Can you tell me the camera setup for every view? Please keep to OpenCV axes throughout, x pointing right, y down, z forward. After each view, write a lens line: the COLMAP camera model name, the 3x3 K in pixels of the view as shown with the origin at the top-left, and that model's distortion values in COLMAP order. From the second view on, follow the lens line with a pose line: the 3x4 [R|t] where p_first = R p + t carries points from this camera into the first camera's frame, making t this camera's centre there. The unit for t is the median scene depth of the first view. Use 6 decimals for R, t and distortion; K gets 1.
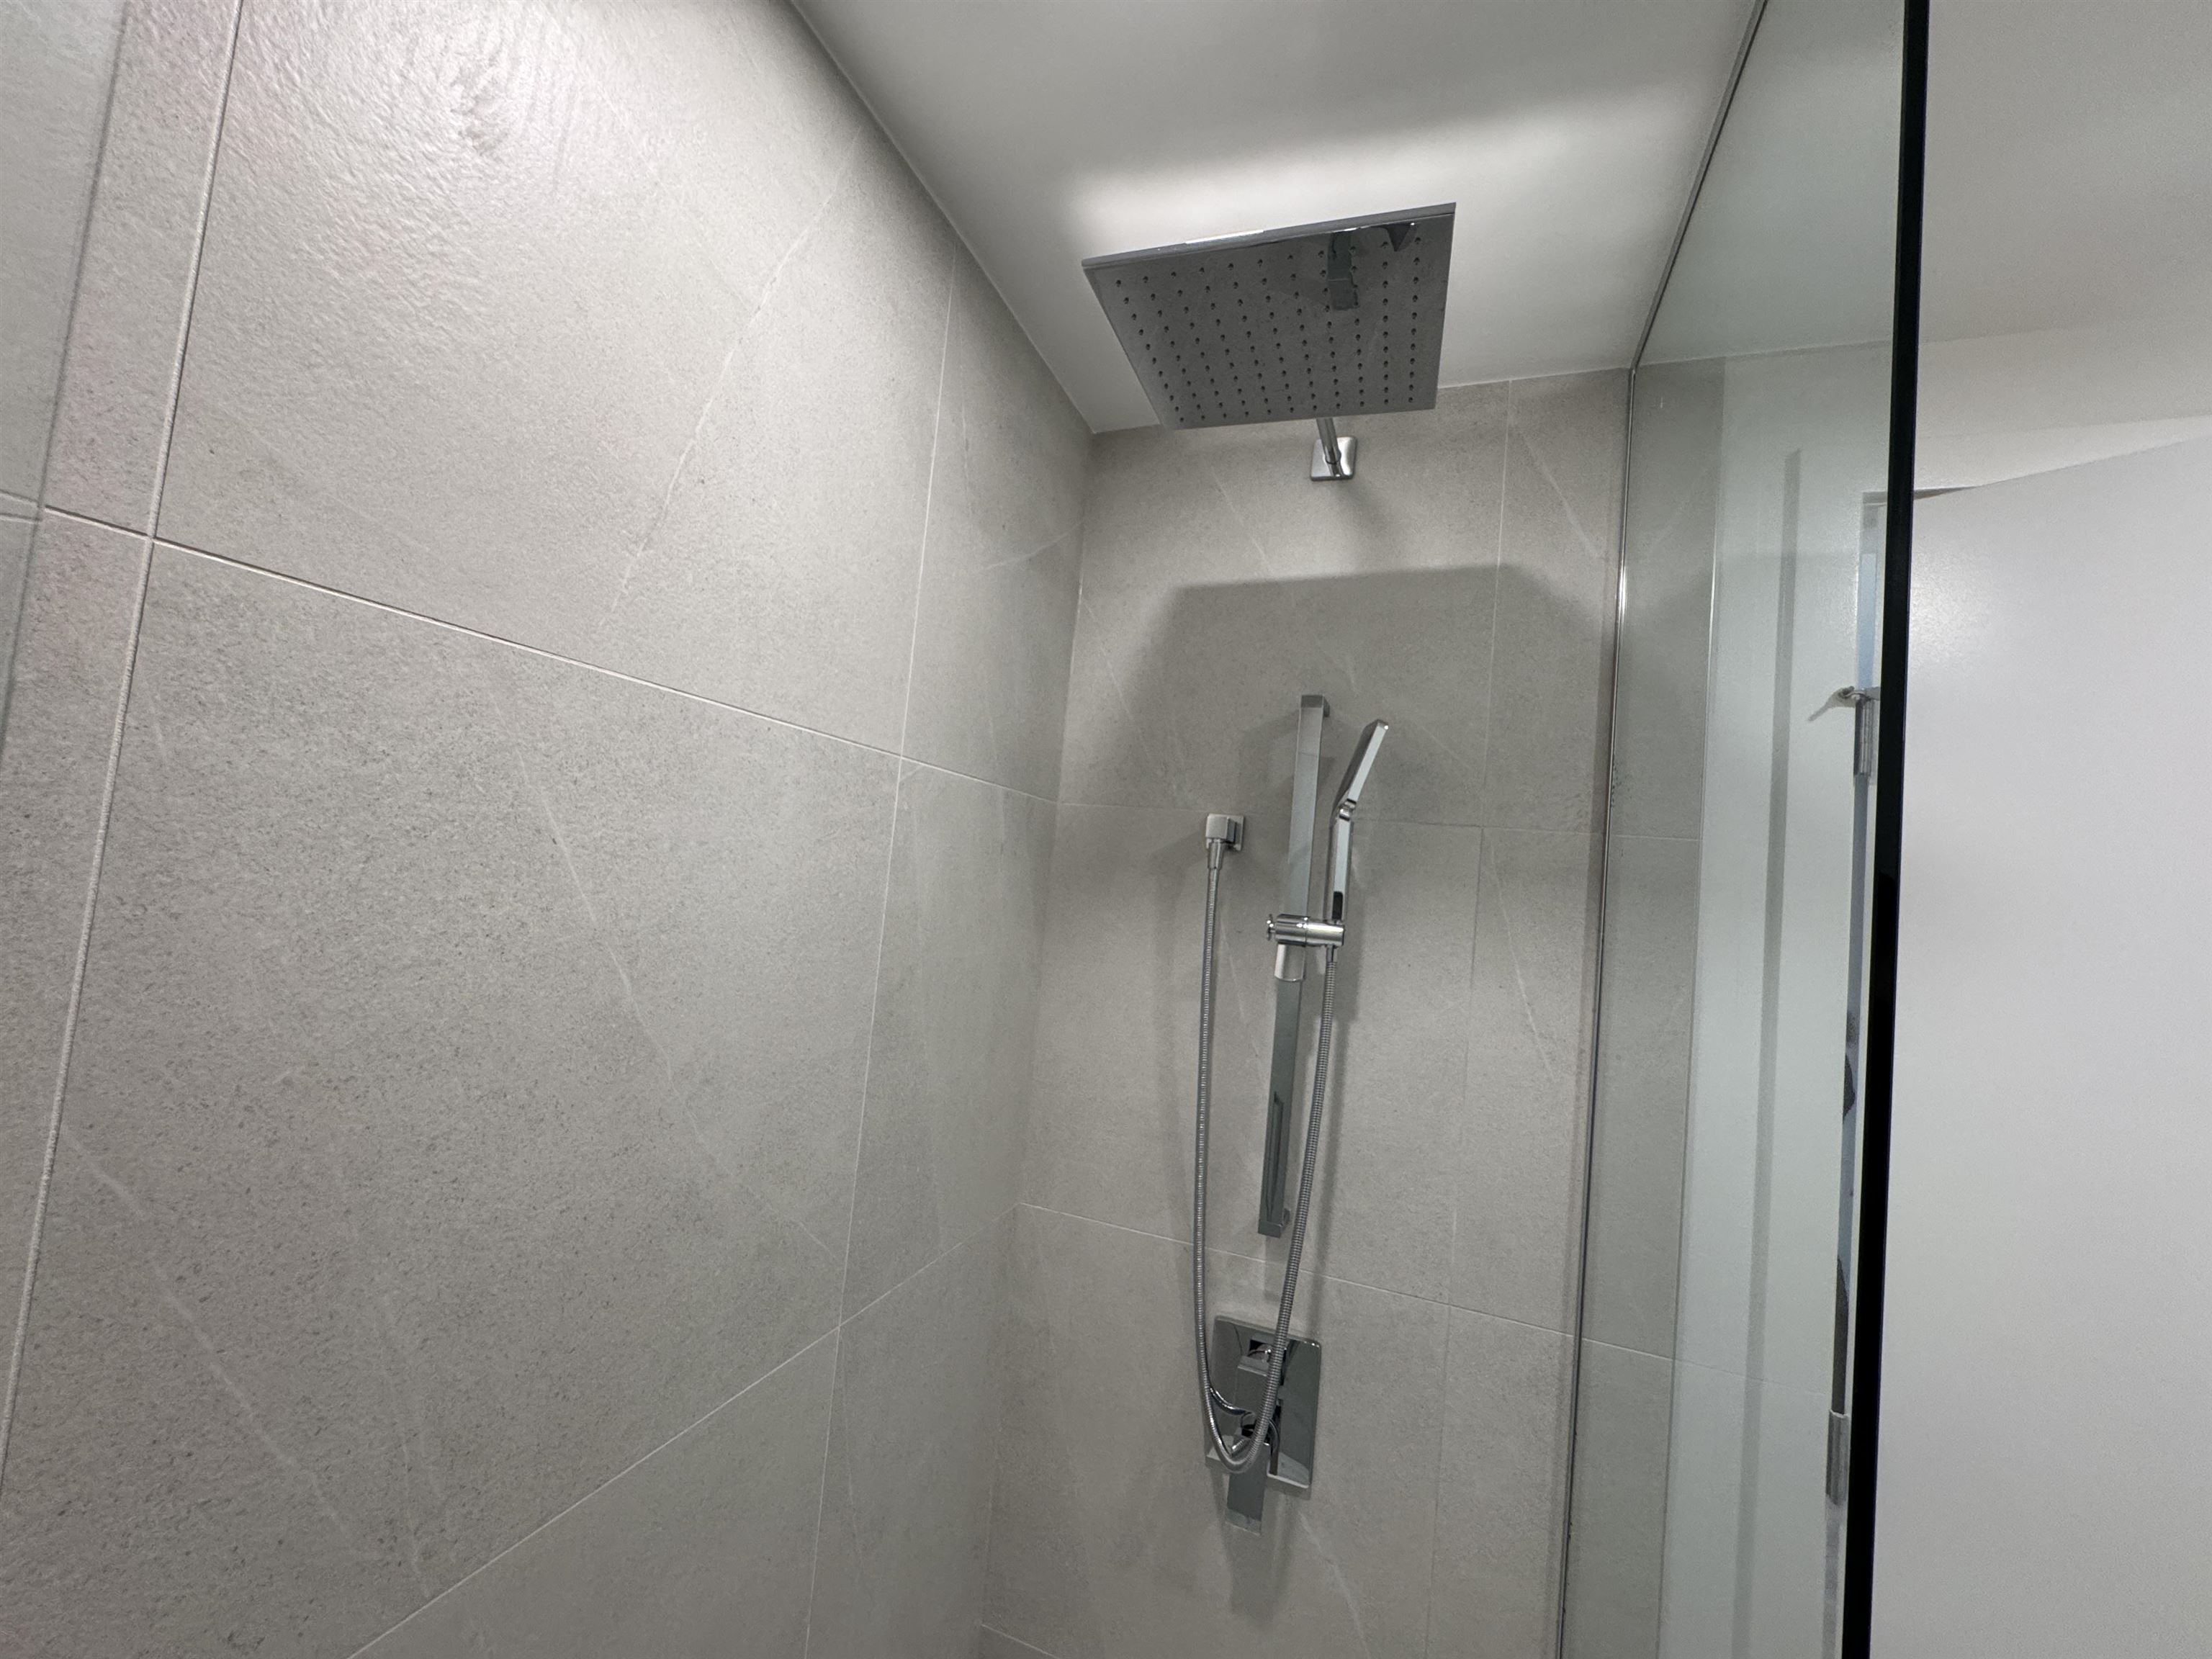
lens RADIAL K [[892.9, 0, 1103.0], [0, 892.9, 824.0], [0, 0, 1]] dist [-0.006456, 0.001461]
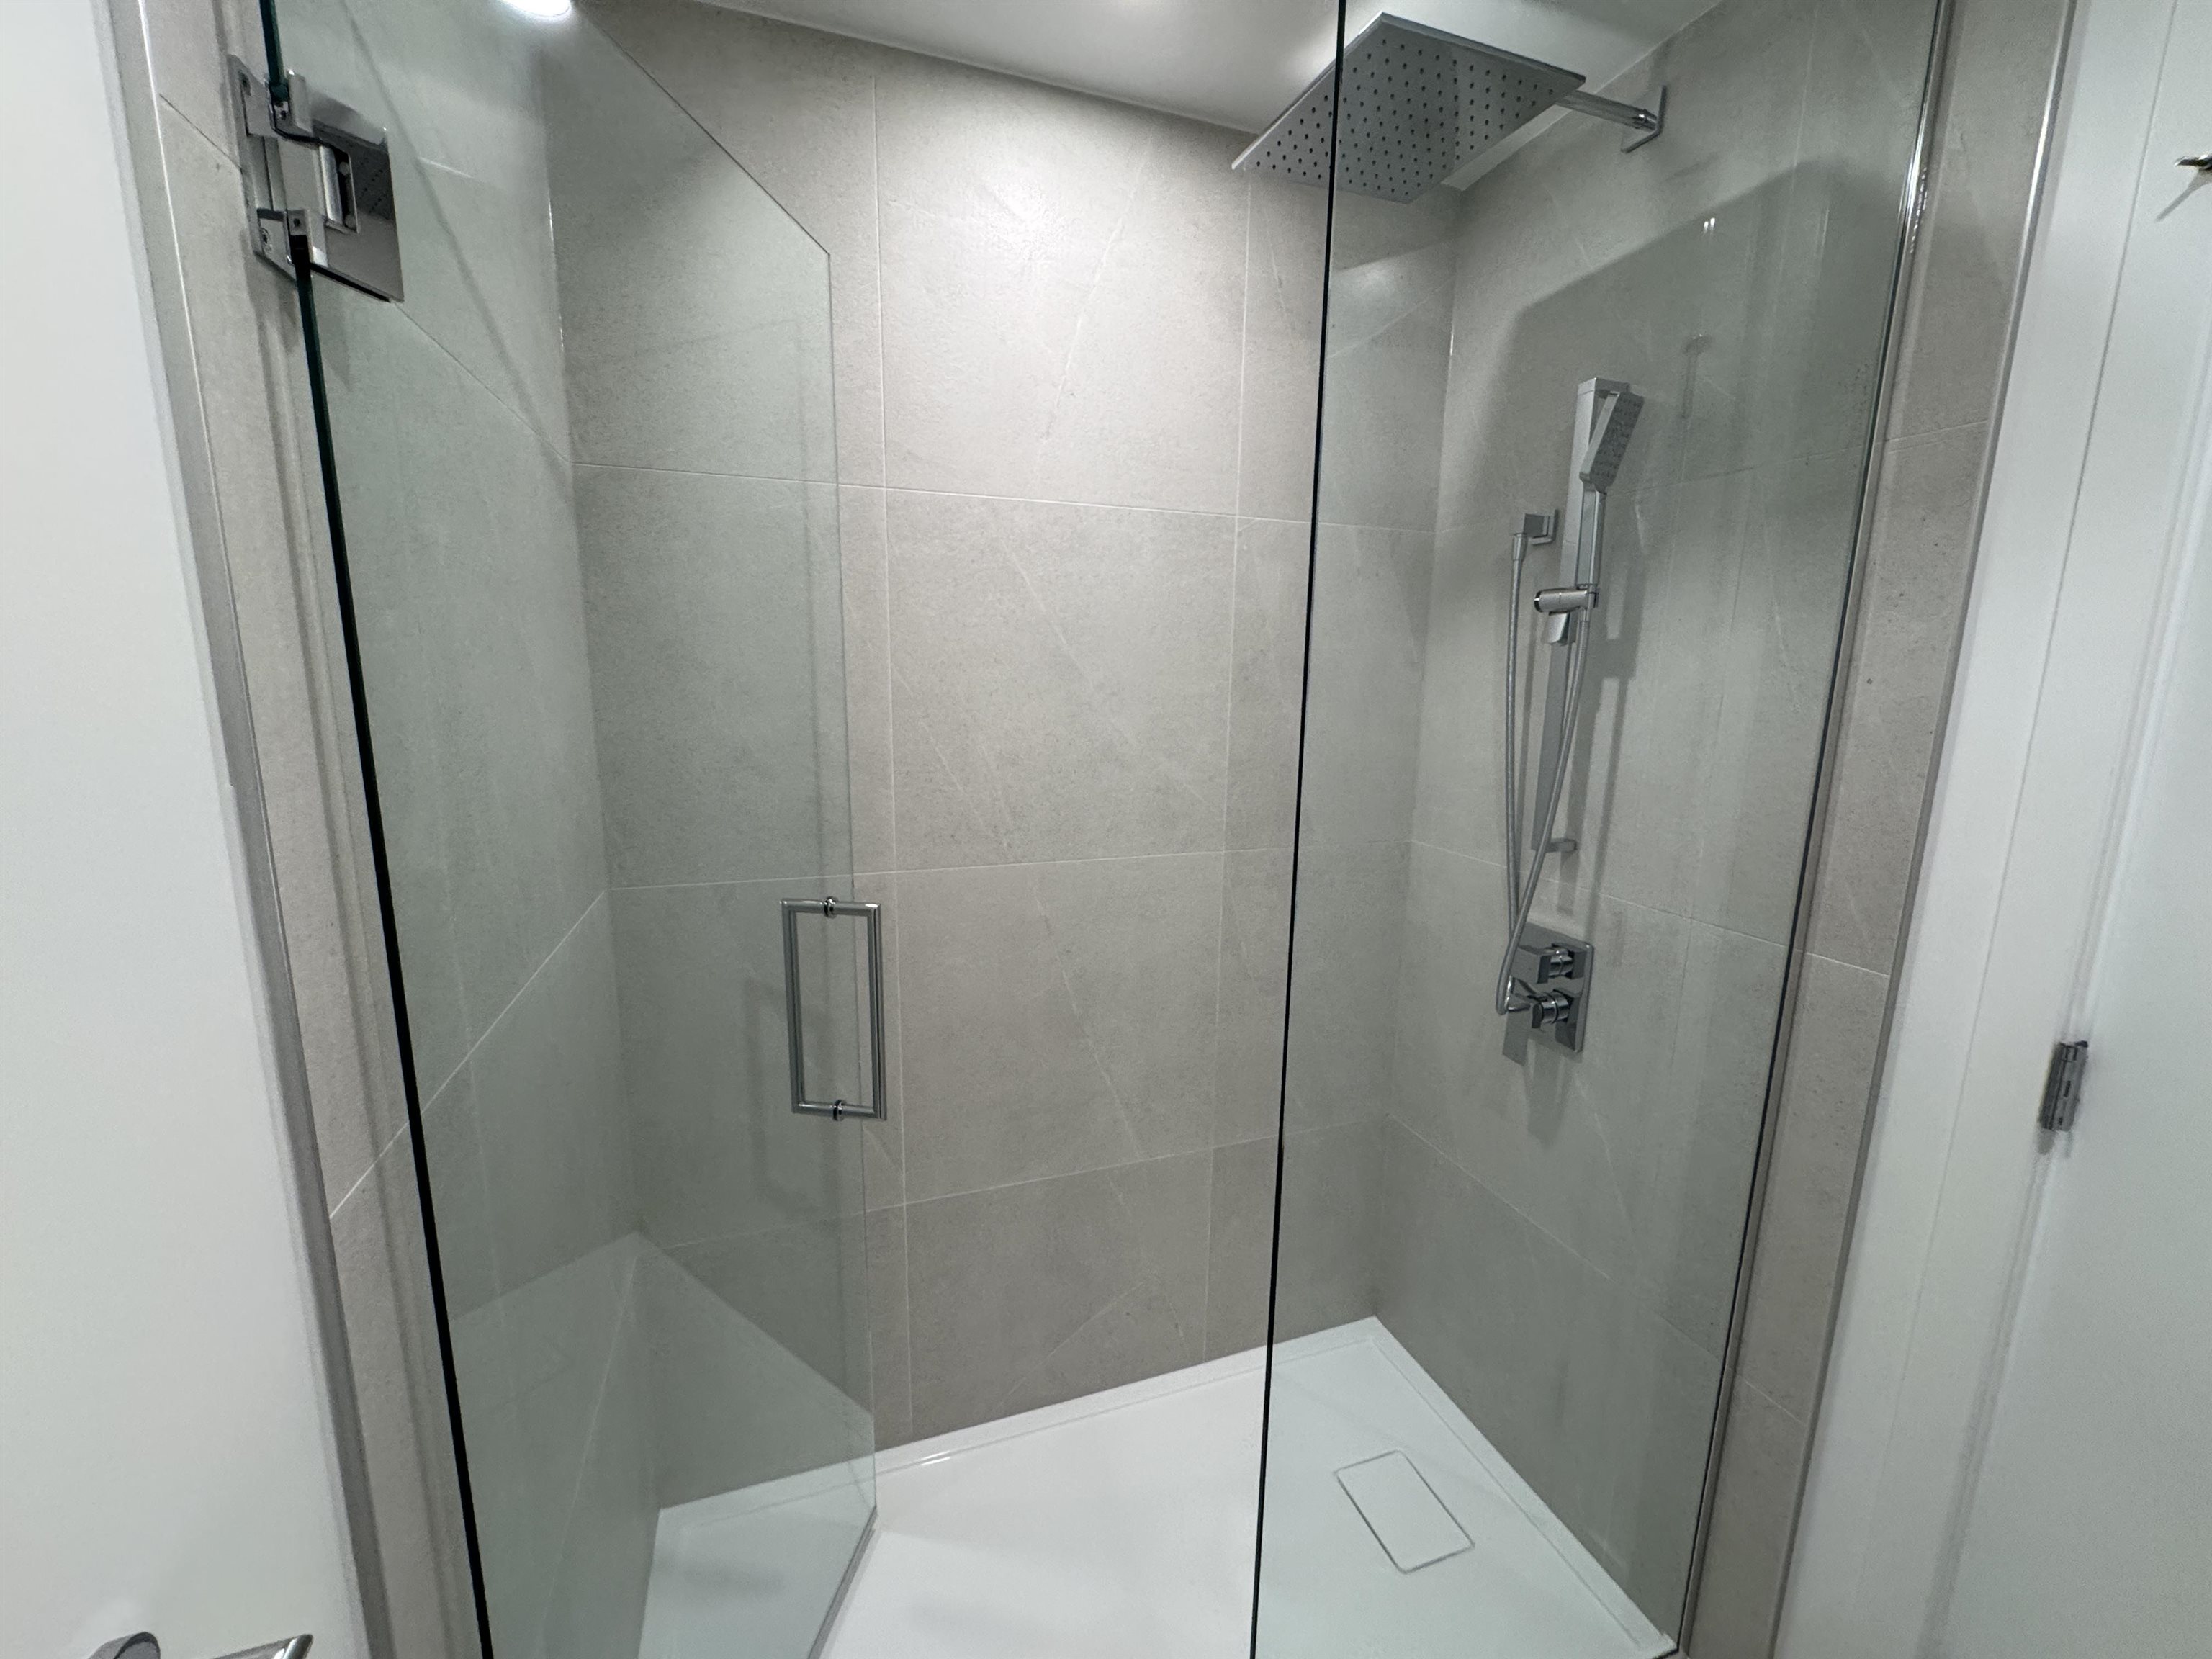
lens RADIAL K [[892.9, 0, 1092.3], [0, 892.9, 838.1], [0, 0, 1]] dist [-0.006456, 0.001461]
pose [[0.637981, 0.062377, -0.767521, 0.727211], [0.093902, 0.982974, 0.157940, 0.180190], [0.764305, -0.172835, 0.621262, -0.251990]]
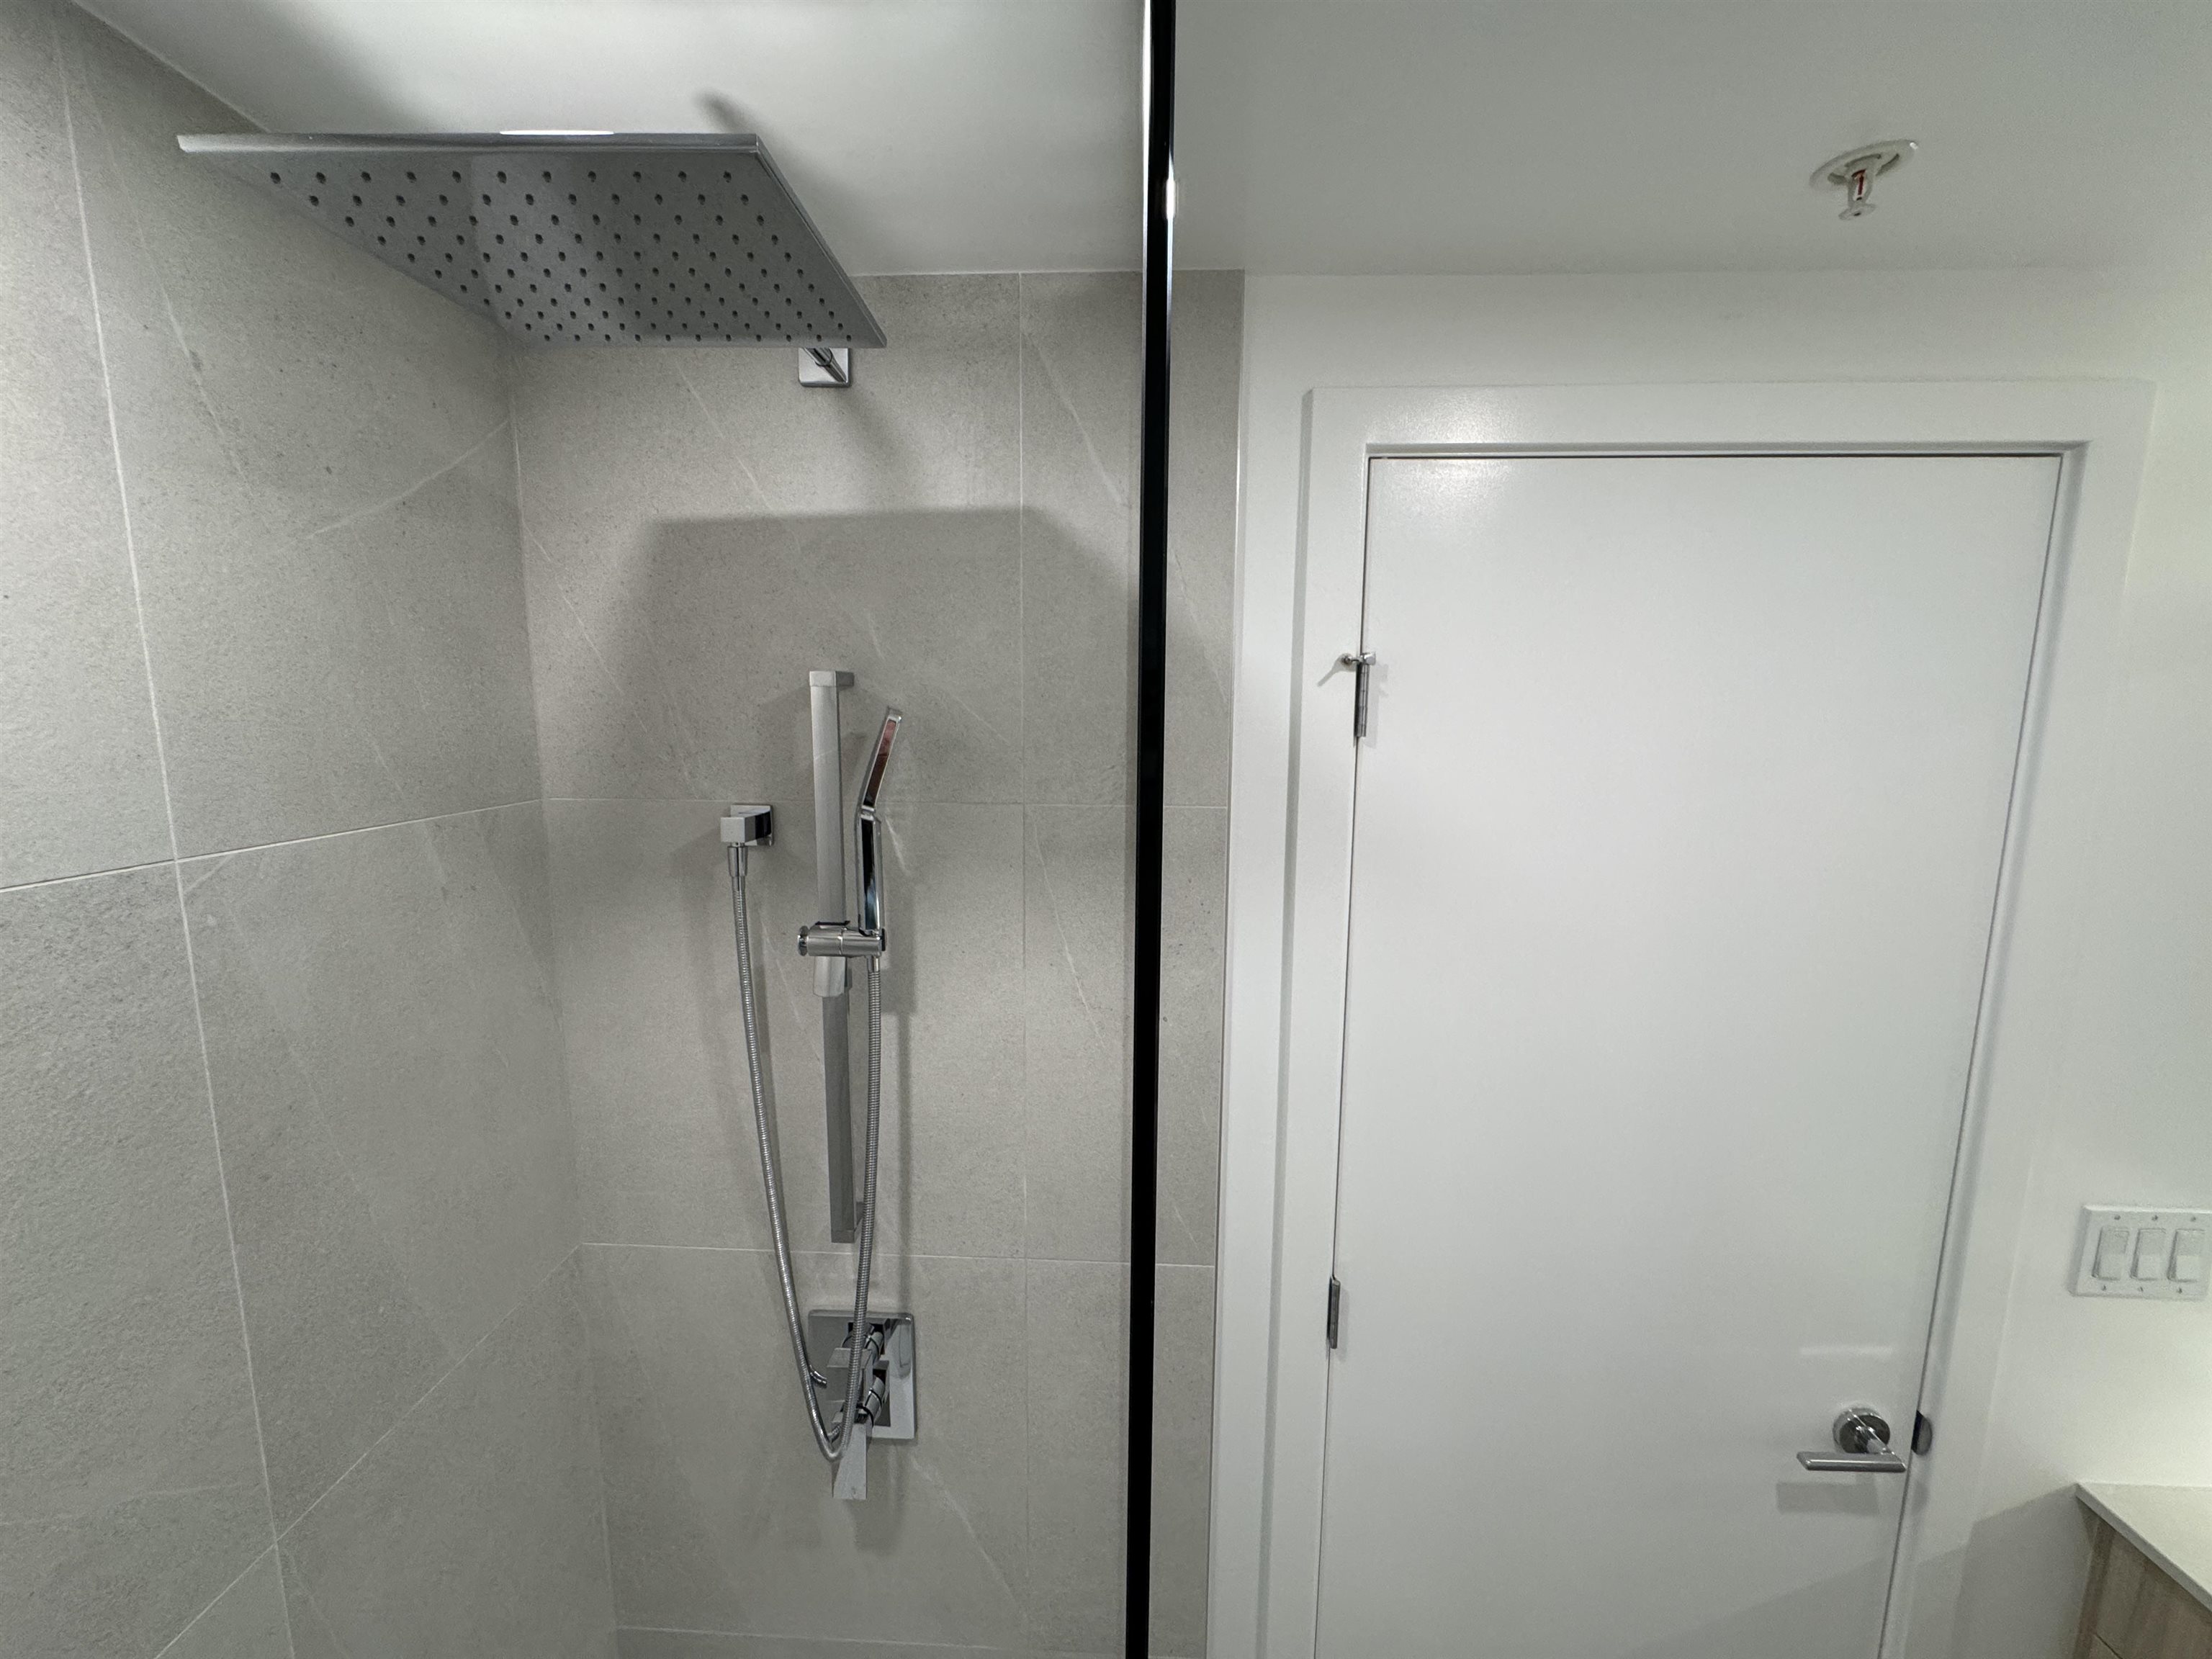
lens RADIAL K [[892.9, 0, 1105.7], [0, 892.9, 824.0], [0, 0, 1]] dist [-0.006456, 0.001461]
pose [[0.944247, -0.127936, 0.303365, 0.213768], [0.058218, 0.971775, 0.228614, -0.182394], [-0.324050, -0.198207, 0.925043, 0.094934]]
